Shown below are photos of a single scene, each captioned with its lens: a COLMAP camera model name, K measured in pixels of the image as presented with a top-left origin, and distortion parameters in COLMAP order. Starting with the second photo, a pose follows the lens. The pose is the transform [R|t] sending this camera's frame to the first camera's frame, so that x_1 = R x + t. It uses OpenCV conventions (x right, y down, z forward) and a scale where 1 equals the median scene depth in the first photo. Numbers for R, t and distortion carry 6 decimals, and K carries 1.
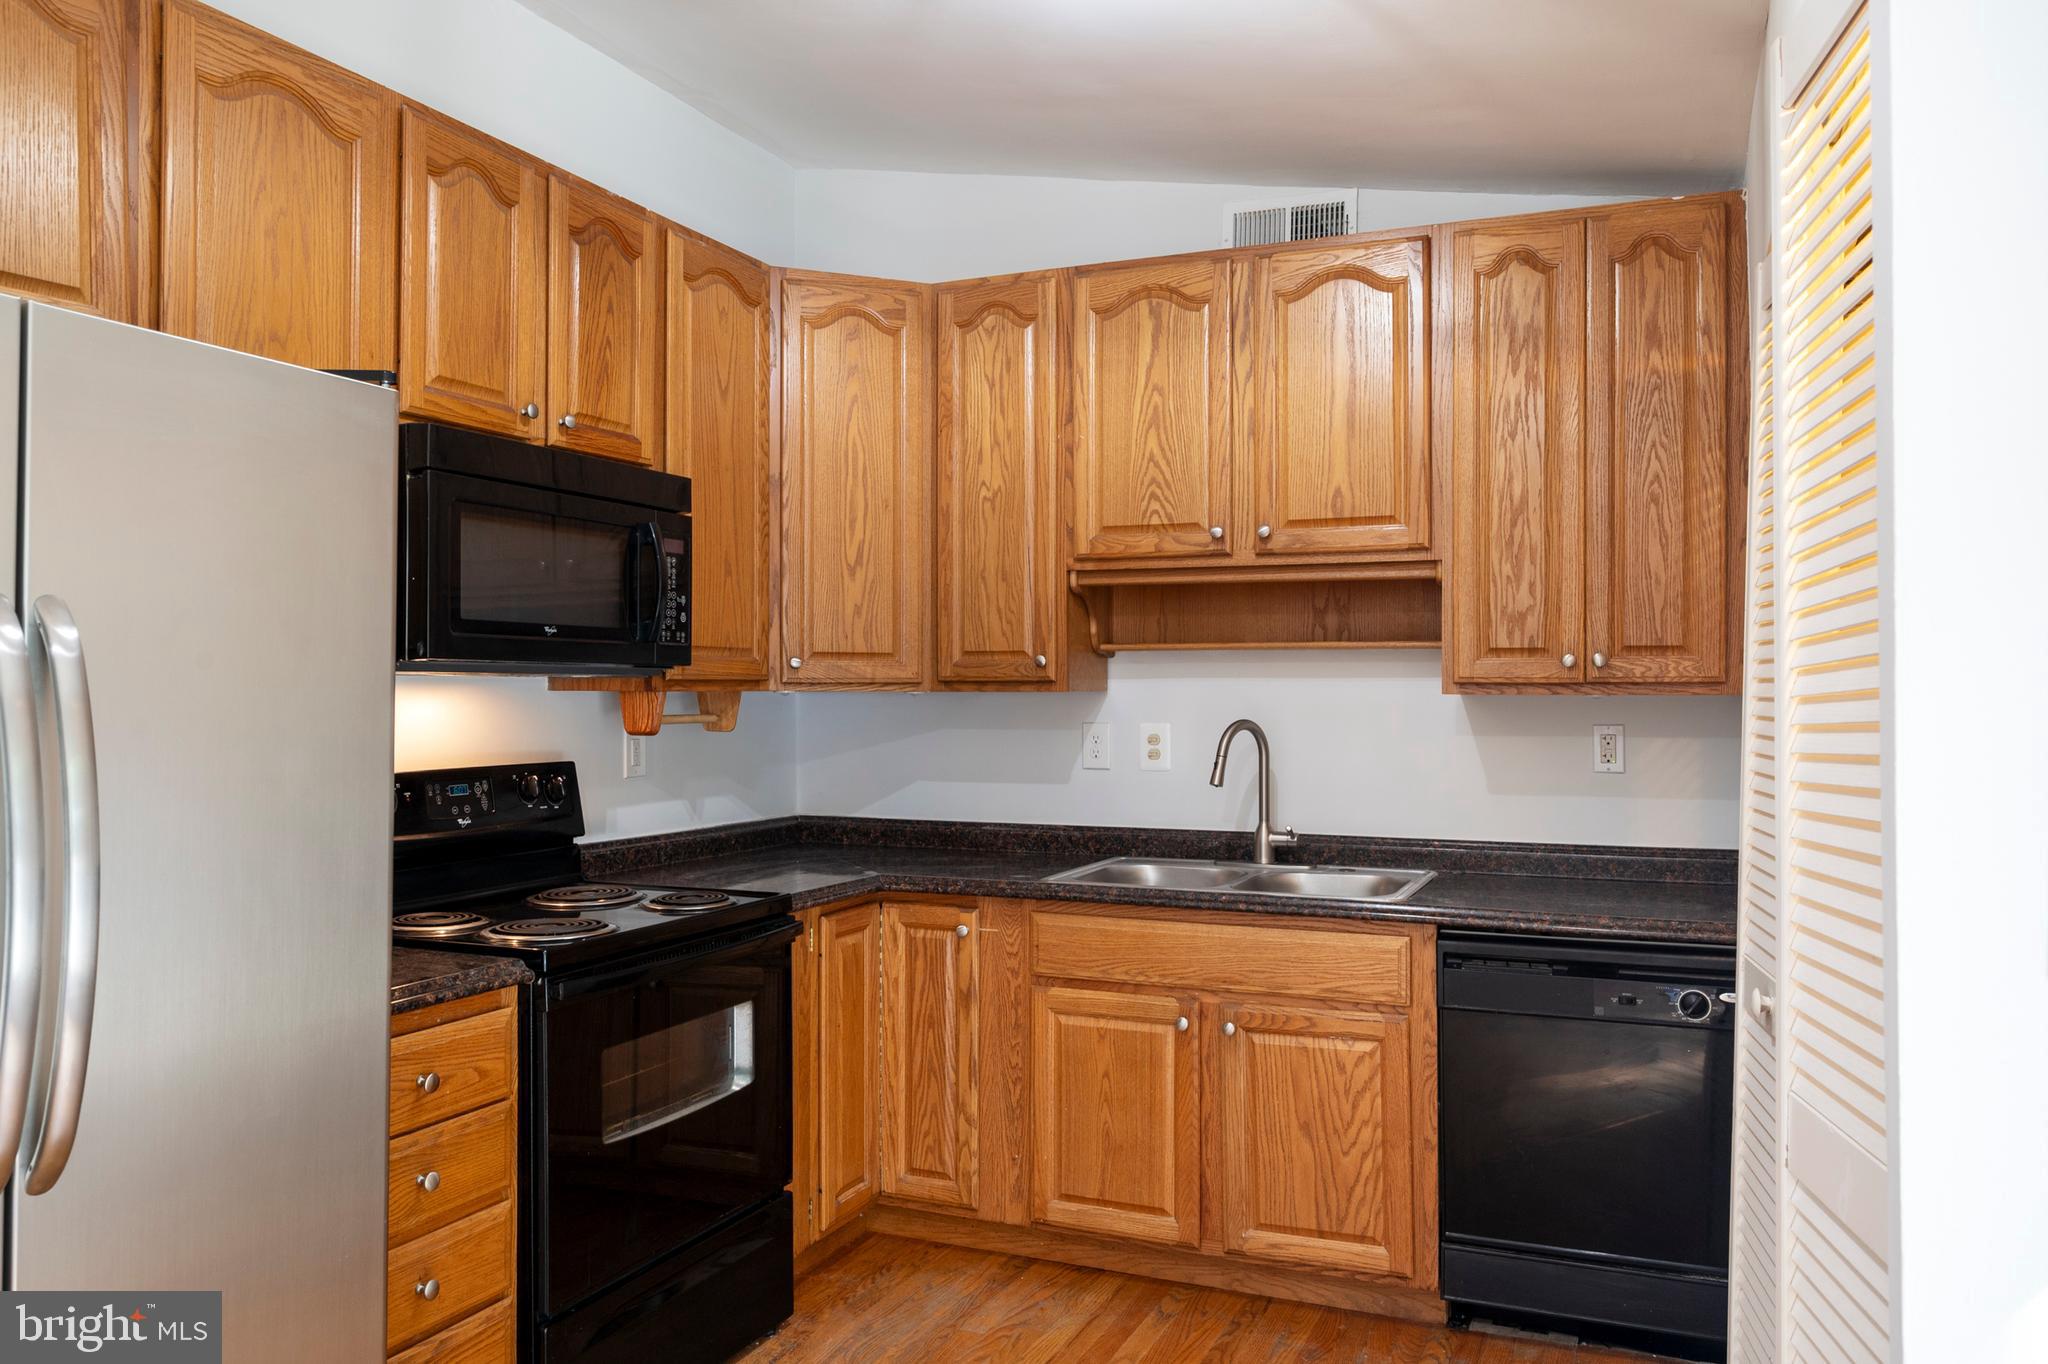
lens RADIAL K [[1499.4, 0, 1026.6], [0, 1499.4, 662.7], [0, 0, 1]] dist [-0.002712, -0.000917]
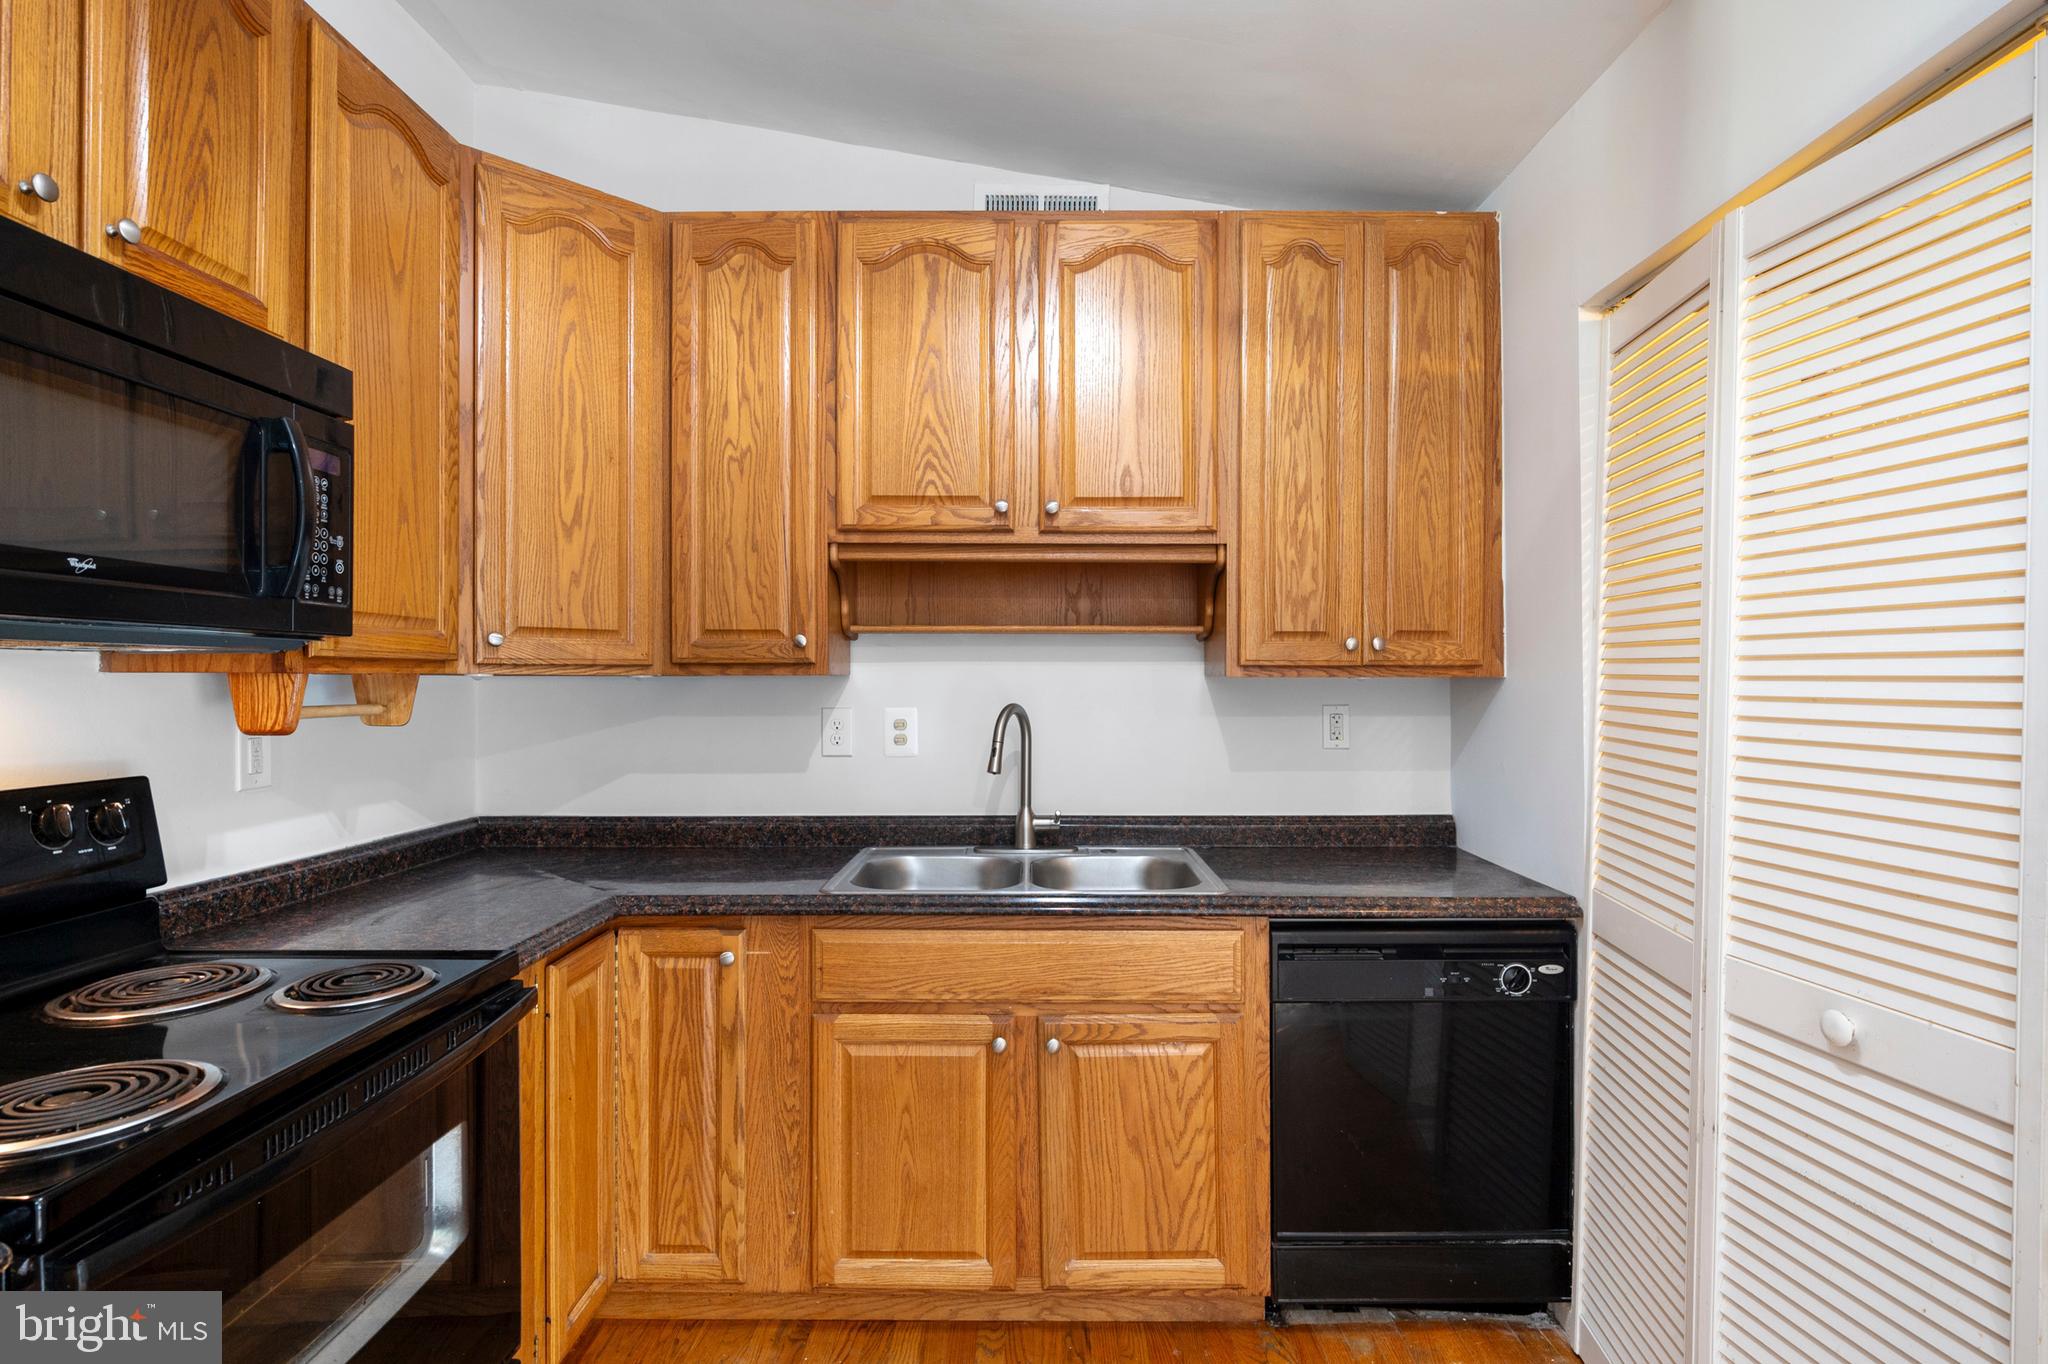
lens RADIAL K [[1019.3, 0, 1029.9], [0, 1019.3, 670.7], [0, 0, 1]] dist [-0.003356, -0.000573]
pose [[0.920918, 0.002041, 0.389752, -0.109661], [-0.005697, 0.999950, 0.008224, 0.011642], [-0.389715, -0.009794, 0.920883, 0.408029]]
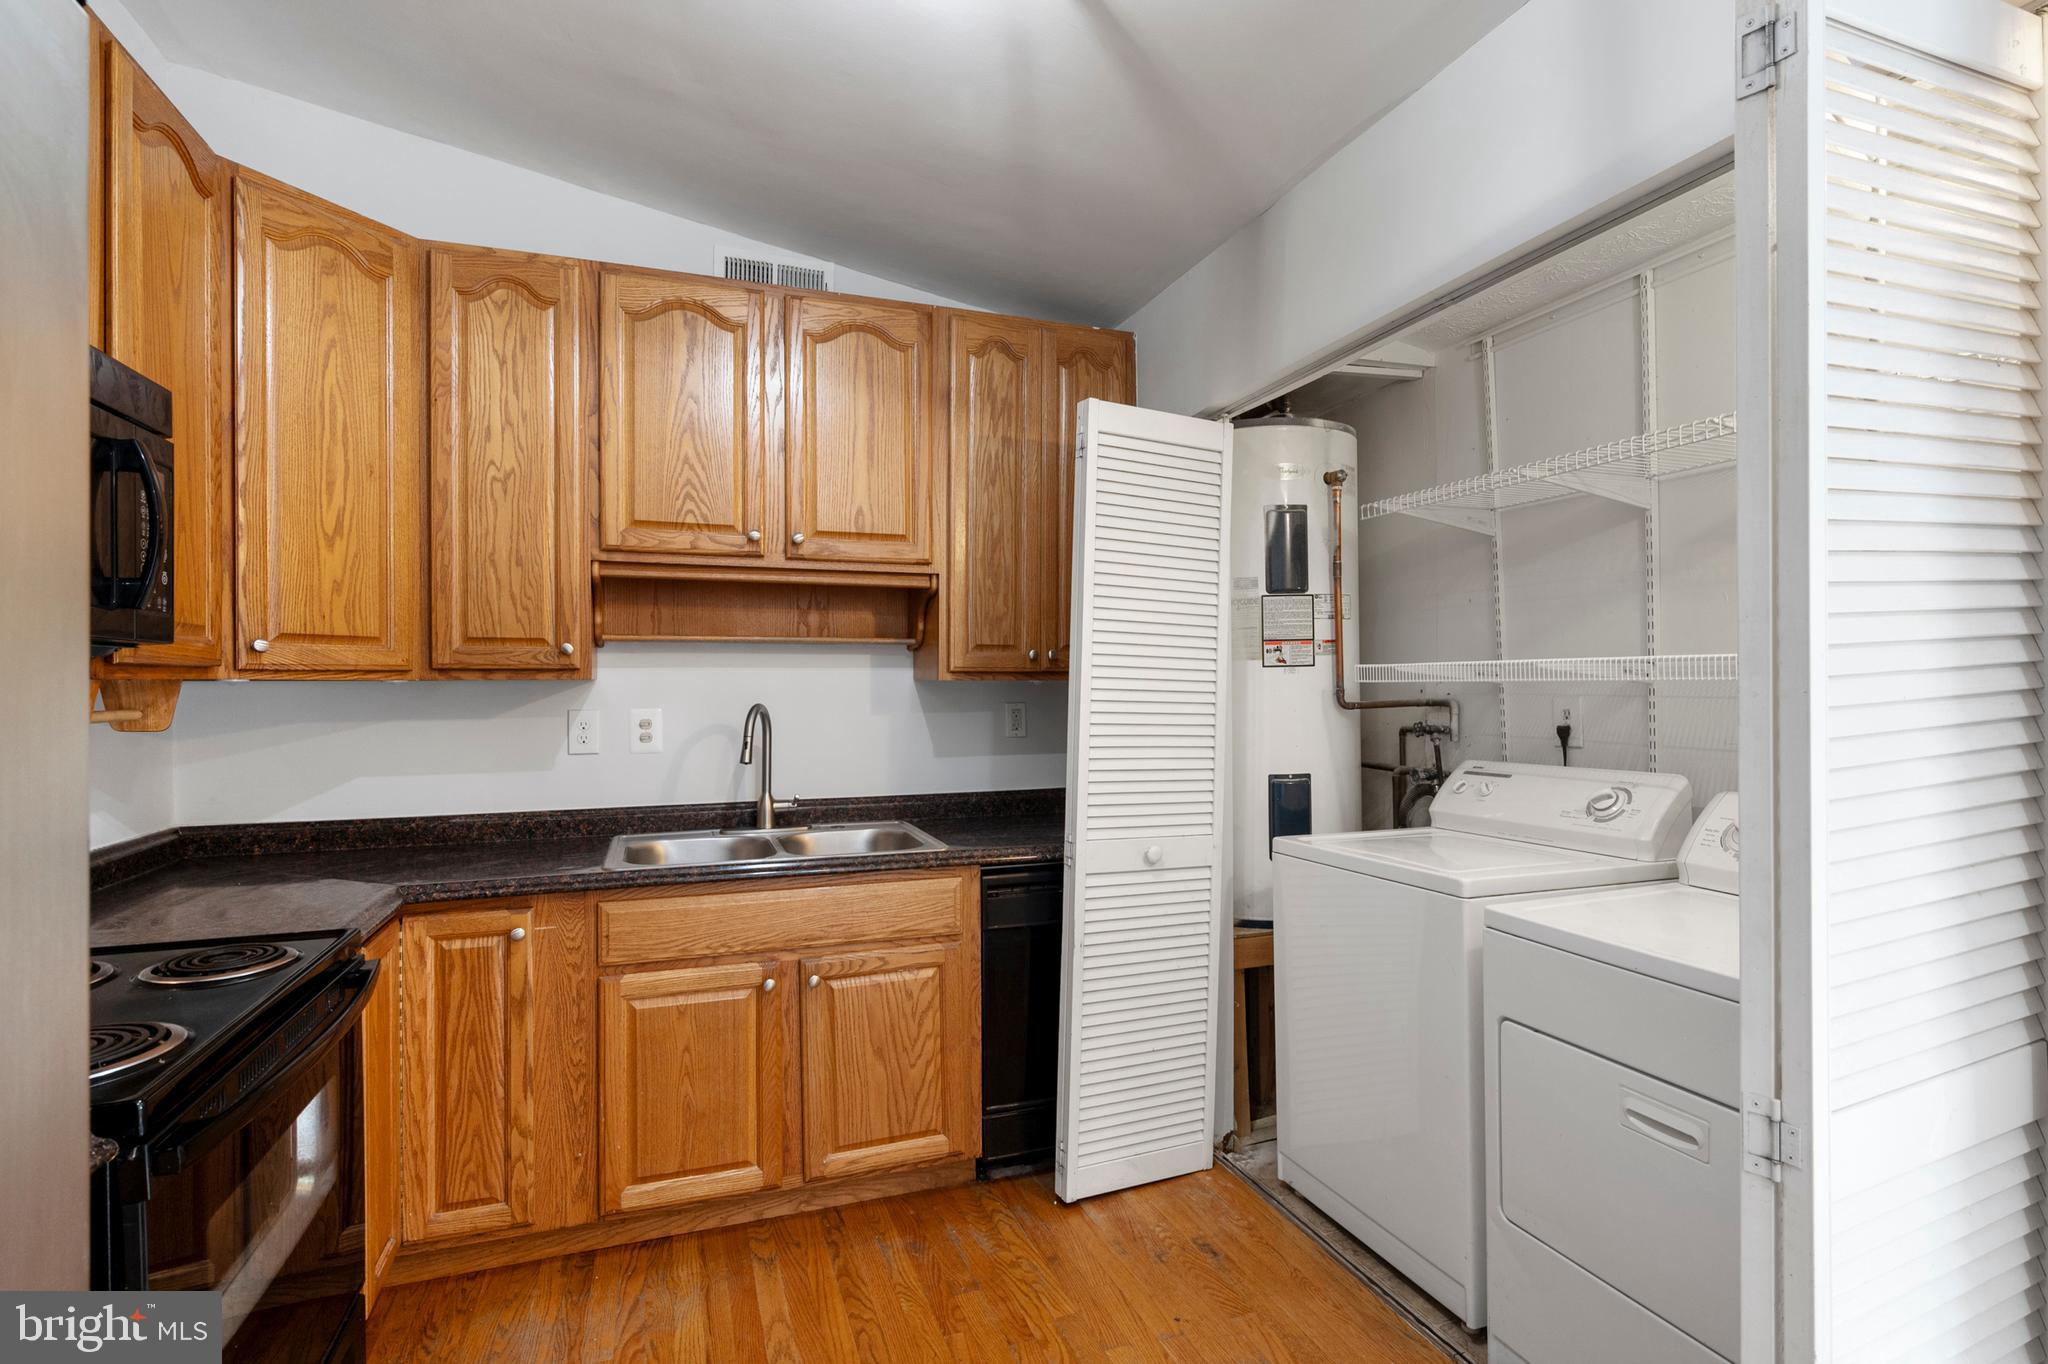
lens RADIAL K [[1000.9, 0, 1025.1], [0, 1000.9, 677.6], [0, 0, 1]] dist [-0.000675, -0.000240]
pose [[0.727805, -0.000561, 0.685784, -0.241060], [-0.007810, 0.999928, 0.009107, 0.010224], [-0.685740, -0.011984, 0.727748, 0.328514]]
